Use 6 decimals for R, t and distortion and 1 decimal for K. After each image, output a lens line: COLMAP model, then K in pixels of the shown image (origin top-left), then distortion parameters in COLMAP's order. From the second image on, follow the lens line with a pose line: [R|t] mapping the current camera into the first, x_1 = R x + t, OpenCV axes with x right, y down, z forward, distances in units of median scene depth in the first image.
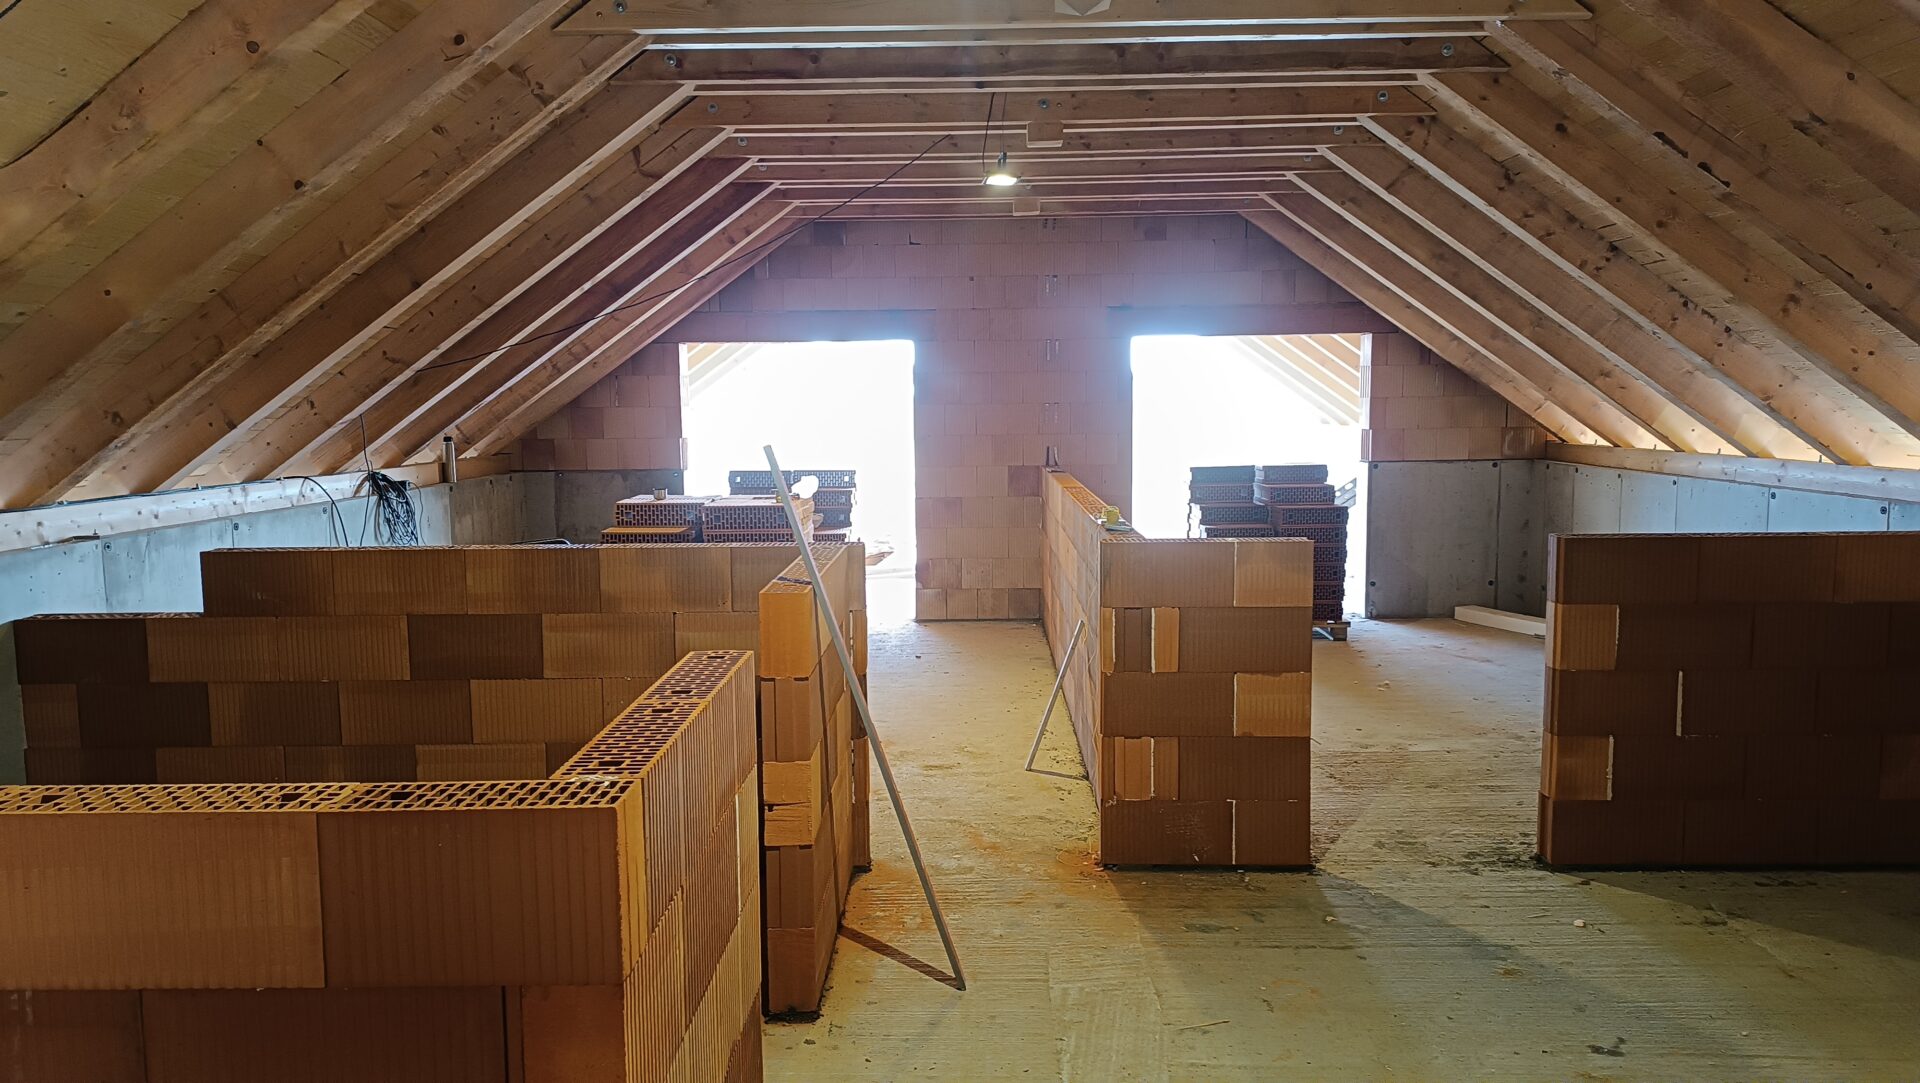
lens RADIAL K [[1386.7, 0, 959.1], [0, 1386.7, 542.9], [0, 0, 1]] dist [0.103042, -0.015754]
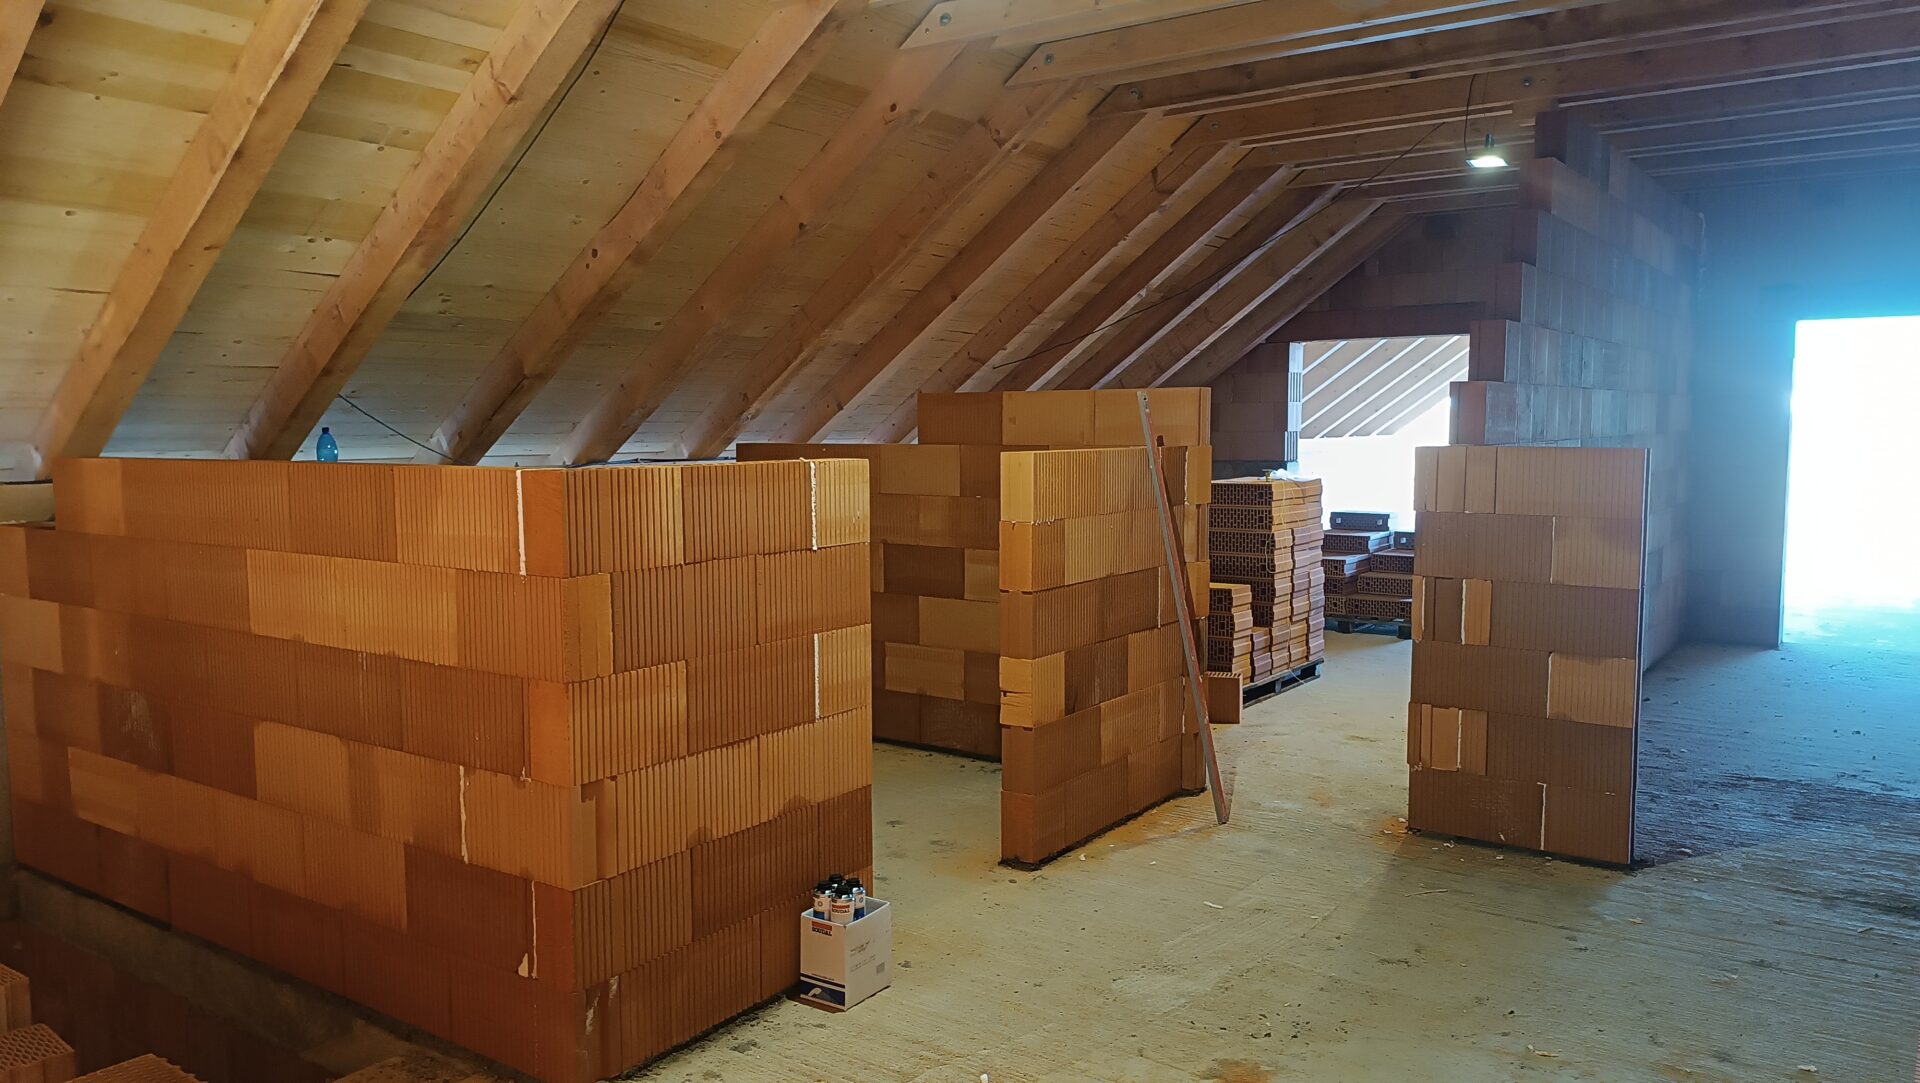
lens RADIAL K [[1386.7, 0, 962.4], [0, 1386.7, 549.4], [0, 0, 1]] dist [0.103042, -0.015754]
pose [[0.830220, 0.061750, -0.554006, 0.391945], [-0.066608, 0.997714, 0.011390, 0.036727], [0.553443, 0.027445, 0.832435, -0.047661]]
